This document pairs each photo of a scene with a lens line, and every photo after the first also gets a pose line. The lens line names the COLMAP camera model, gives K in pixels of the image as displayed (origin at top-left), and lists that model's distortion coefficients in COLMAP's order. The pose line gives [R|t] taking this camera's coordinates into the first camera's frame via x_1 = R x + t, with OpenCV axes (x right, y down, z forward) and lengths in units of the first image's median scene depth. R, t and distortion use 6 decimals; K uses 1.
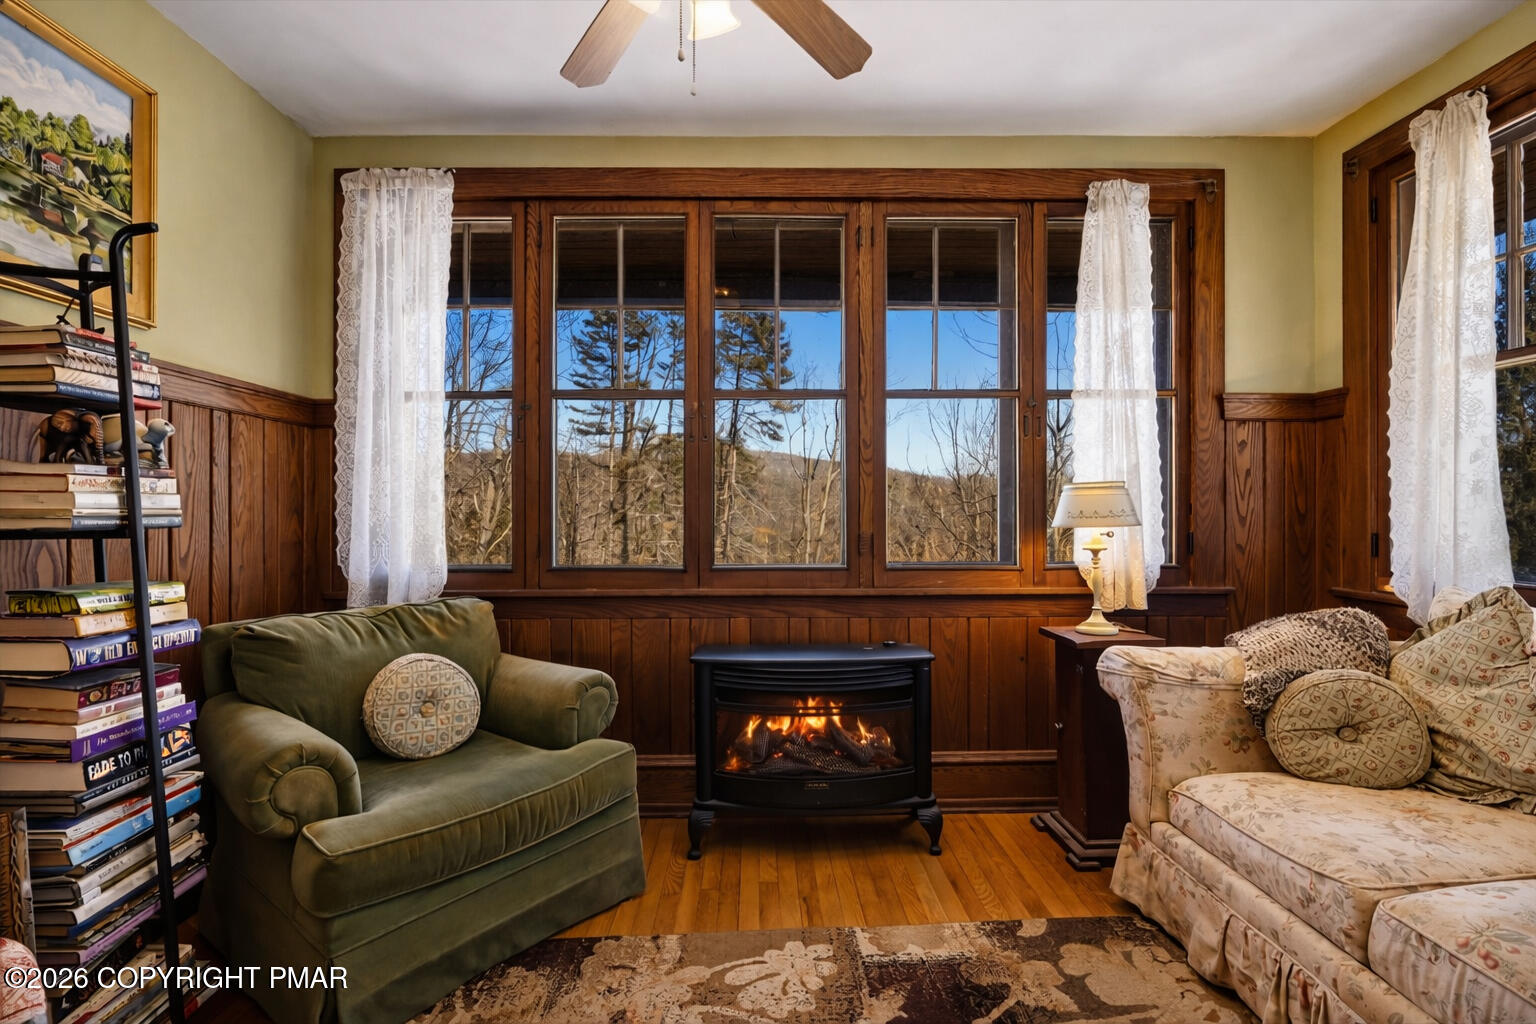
lens RADIAL K [[732.3, 0, 768.0], [0, 732.3, 512.0], [0, 0, 1]] dist [0.004403, 0.000187]
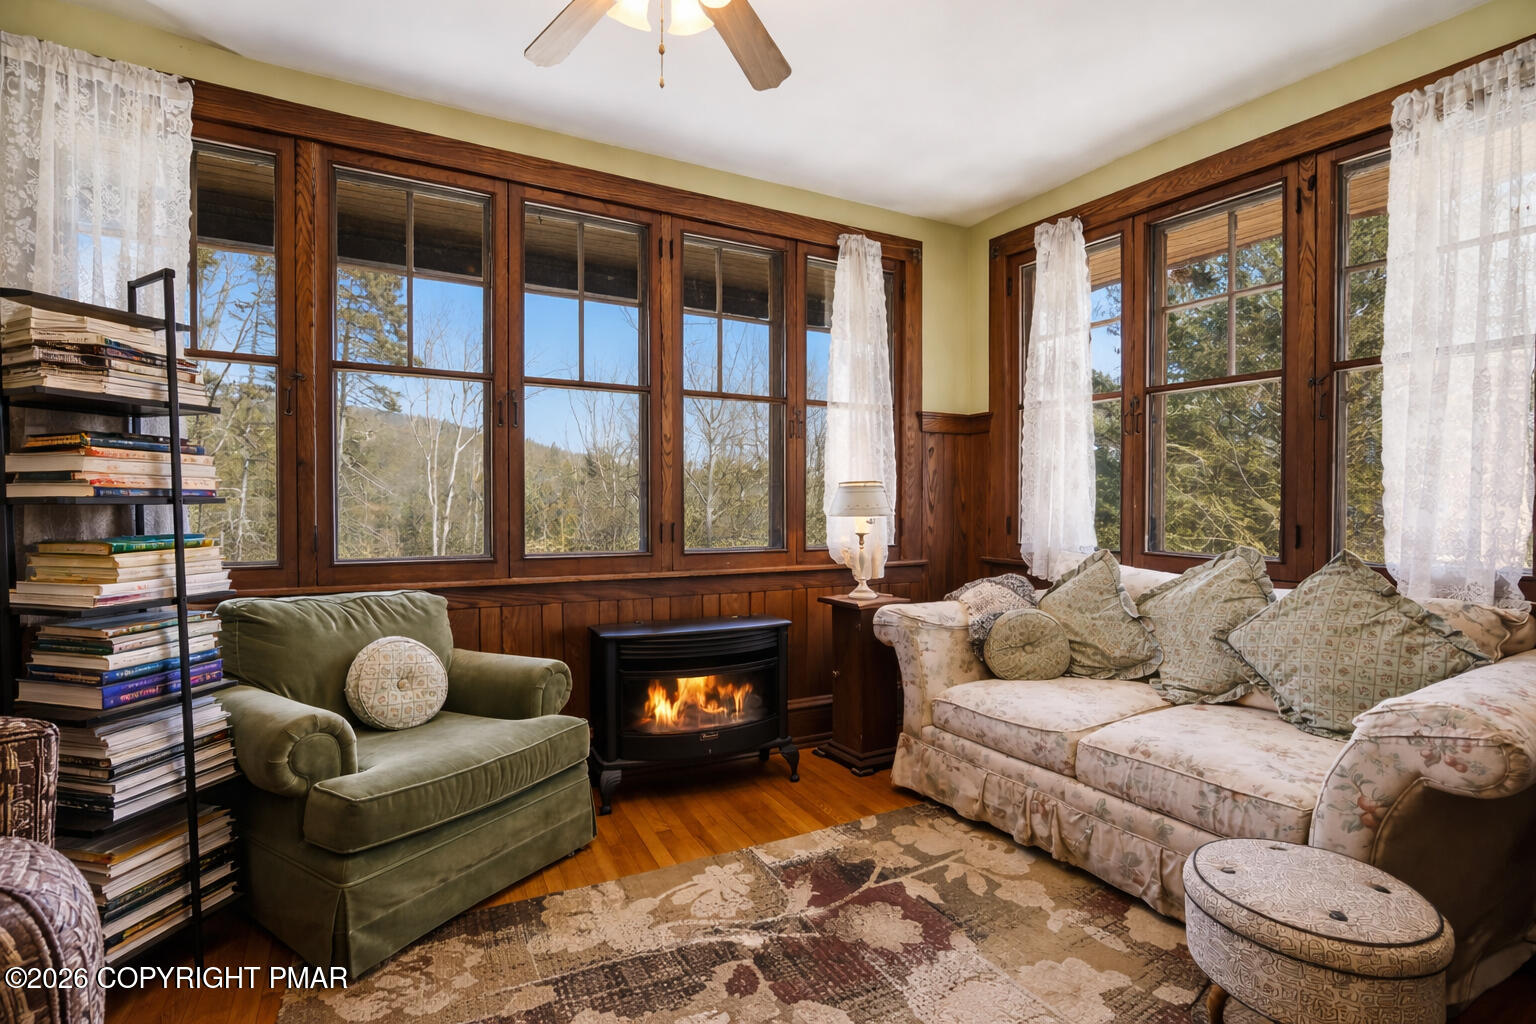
lens RADIAL K [[772.2, 0, 768.0], [0, 772.2, 512.0], [0, 0, 1]] dist [-0.047787, 0.045491]
pose [[0.868755, -0.006896, 0.495194, -0.363677], [-0.007429, 0.999609, 0.026953, -0.018271], [-0.495186, -0.027095, 0.868364, -0.086397]]
